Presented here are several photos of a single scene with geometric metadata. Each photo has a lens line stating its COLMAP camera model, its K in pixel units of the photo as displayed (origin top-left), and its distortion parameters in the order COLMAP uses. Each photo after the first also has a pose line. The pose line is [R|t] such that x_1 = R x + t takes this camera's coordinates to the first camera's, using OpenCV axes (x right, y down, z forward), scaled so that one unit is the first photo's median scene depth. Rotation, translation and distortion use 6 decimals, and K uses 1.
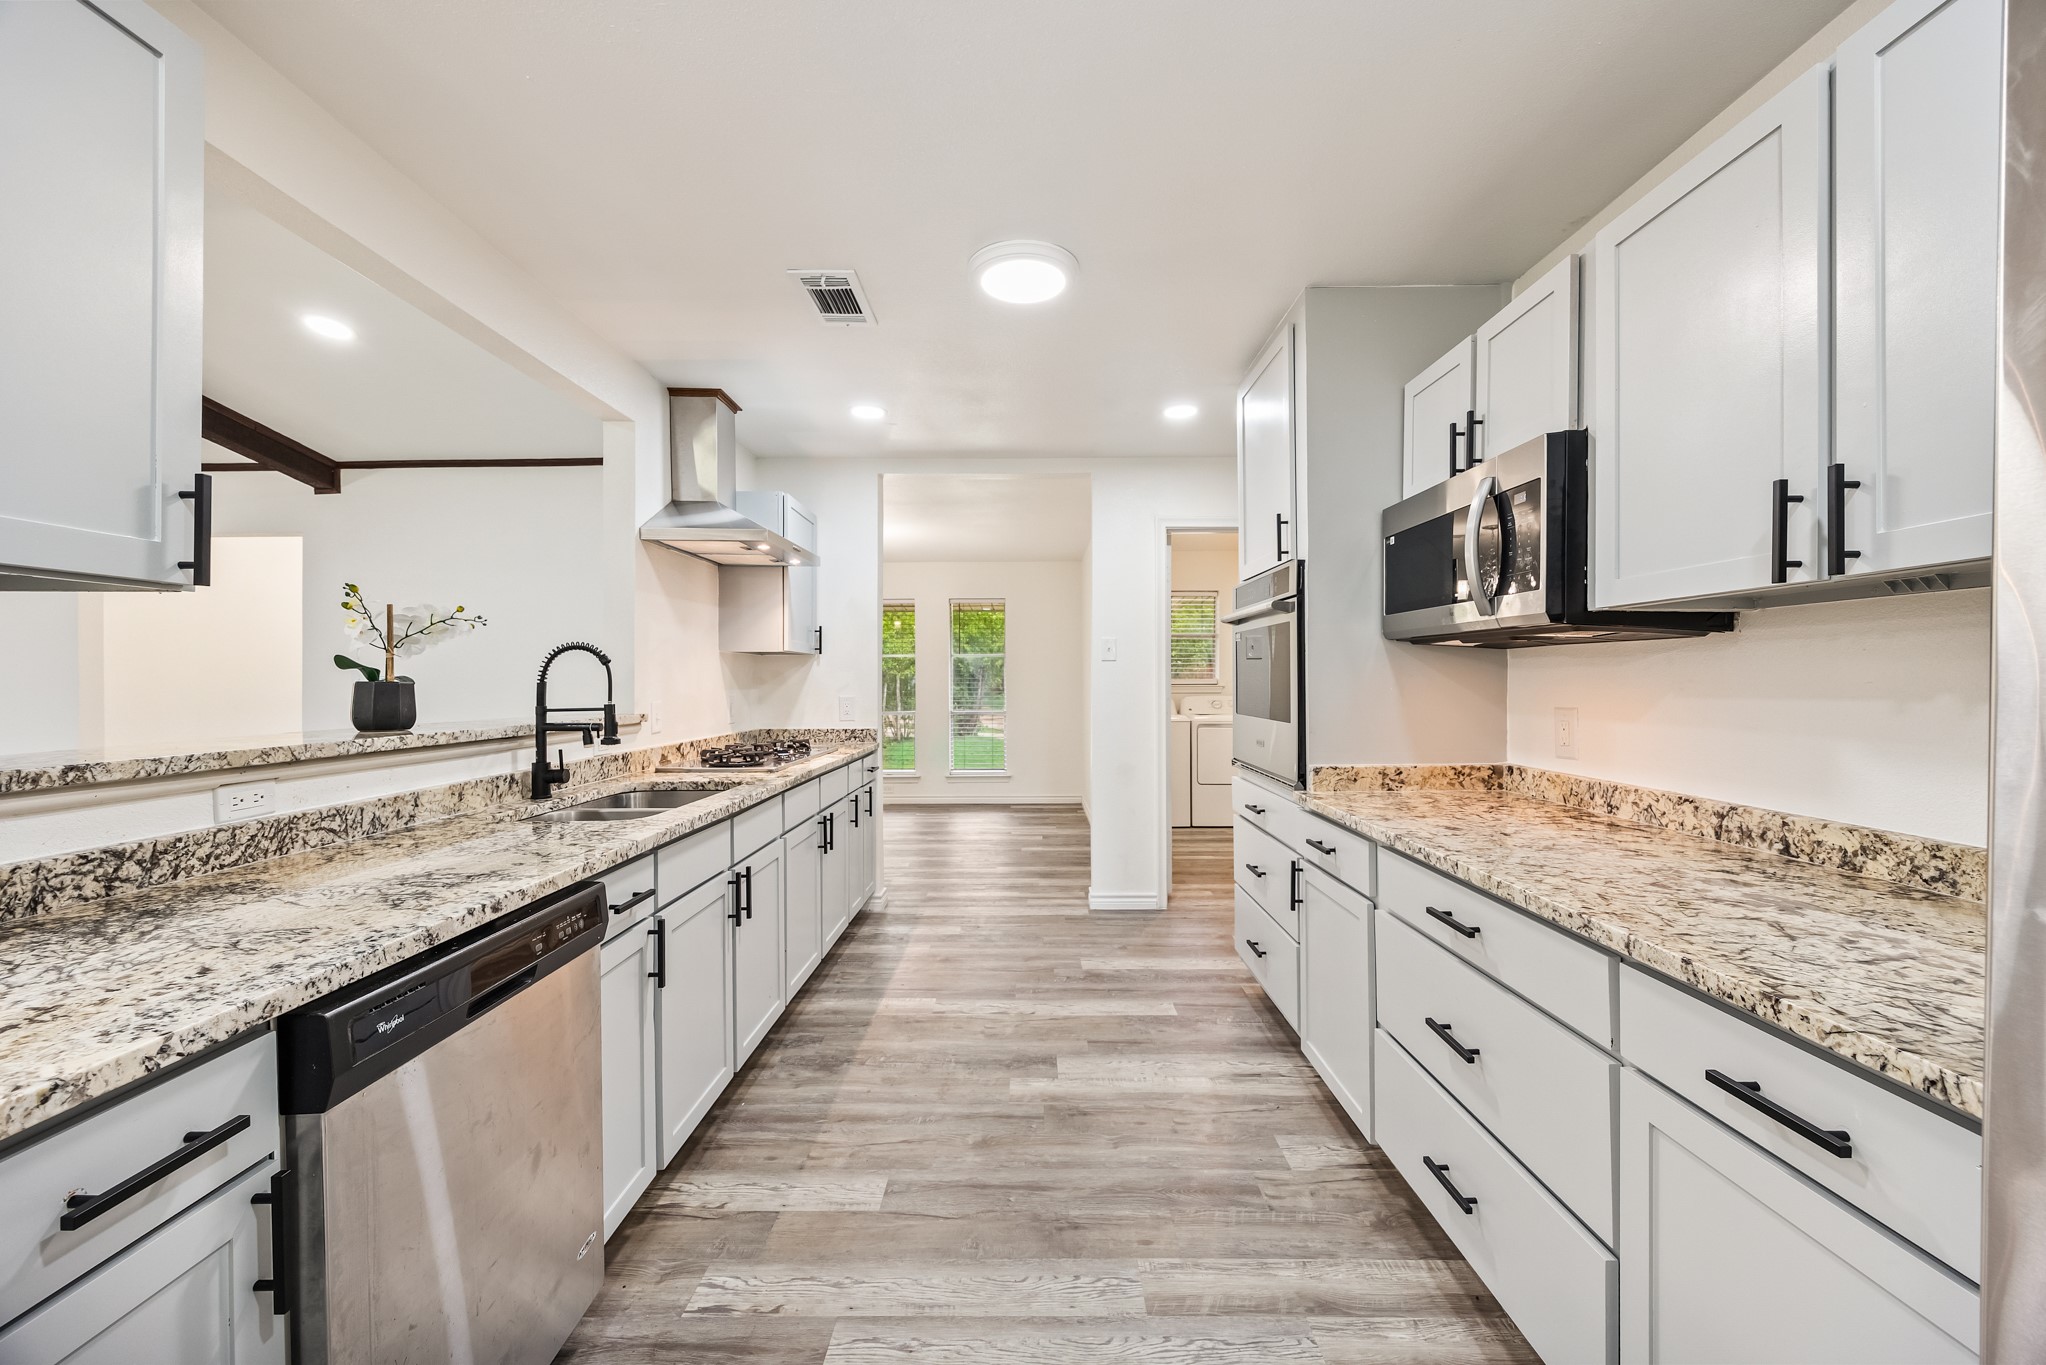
lens RADIAL K [[781.5, 0, 1028.1], [0, 781.5, 682.6], [0, 0, 1]] dist [-0.002413, 0.000645]
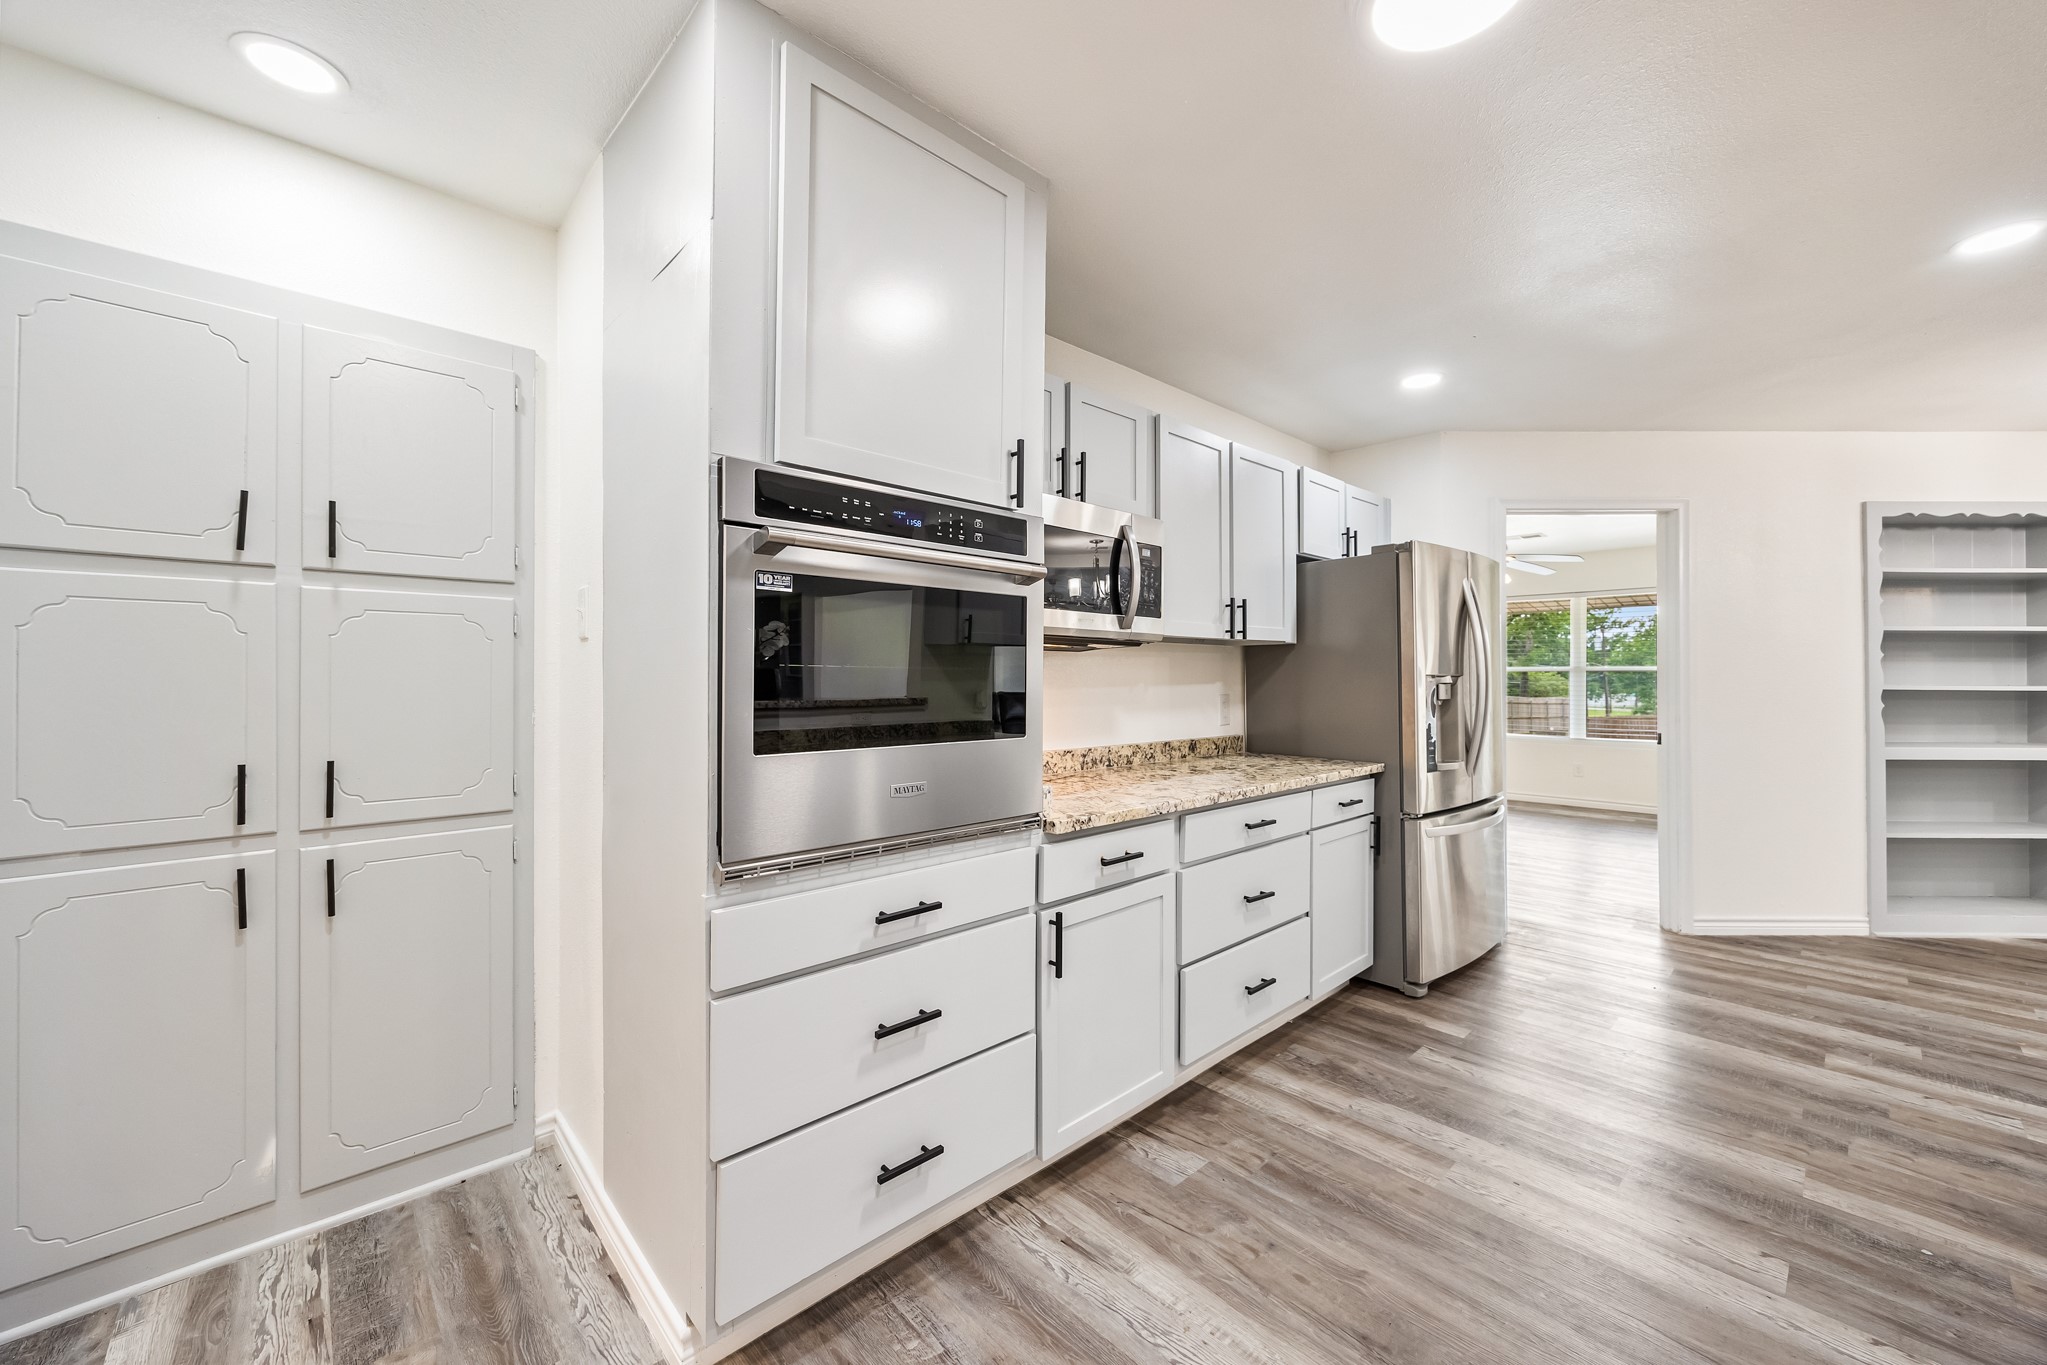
lens RADIAL K [[781.9, 0, 1026.4], [0, 781.9, 673.5], [0, 0, 1]] dist [-0.002413, 0.000645]
pose [[-0.685074, 0.008233, 0.728427, -0.295199], [0.007312, 0.999963, -0.004425, -0.006832], [-0.728437, 0.002295, -0.685109, 2.271811]]
